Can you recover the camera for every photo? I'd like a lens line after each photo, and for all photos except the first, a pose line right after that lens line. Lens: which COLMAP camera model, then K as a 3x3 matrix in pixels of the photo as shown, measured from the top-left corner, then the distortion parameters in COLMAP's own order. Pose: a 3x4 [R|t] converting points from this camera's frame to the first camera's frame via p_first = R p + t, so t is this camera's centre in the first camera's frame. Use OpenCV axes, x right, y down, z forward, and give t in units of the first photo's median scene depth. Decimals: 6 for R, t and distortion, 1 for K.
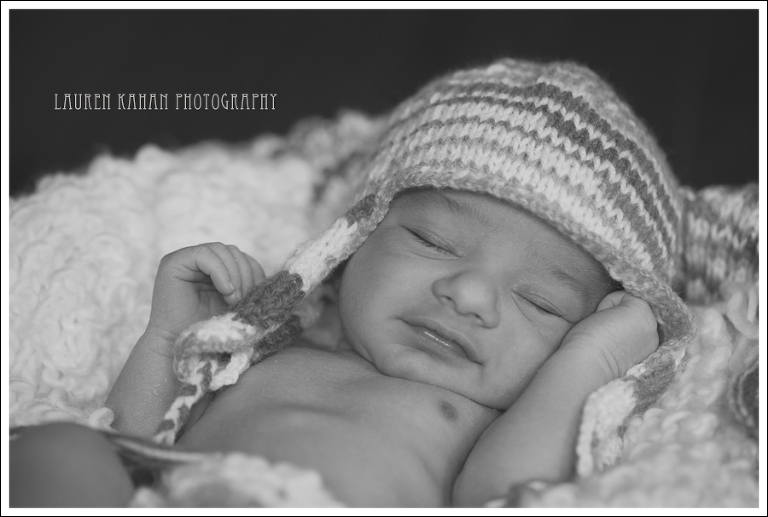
lens RADIAL K [[2217.7, 0, 384.0], [0, 2217.7, 258.5], [0, 0, 1]] dist [-0.036072, -0.173261]
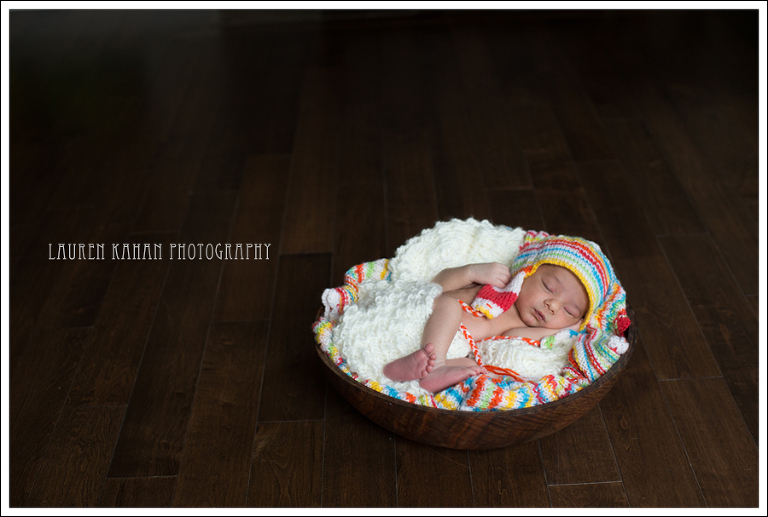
lens RADIAL K [[1104.0, 0, 384.0], [0, 1104.0, 258.5], [0, 0, 1]] dist [0.001330, 0.001674]
pose [[0.988173, -0.011491, -0.152913, 0.036574], [0.012068, 0.999923, 0.002844, -0.061626], [0.152869, -0.004656, 0.988236, -0.801802]]
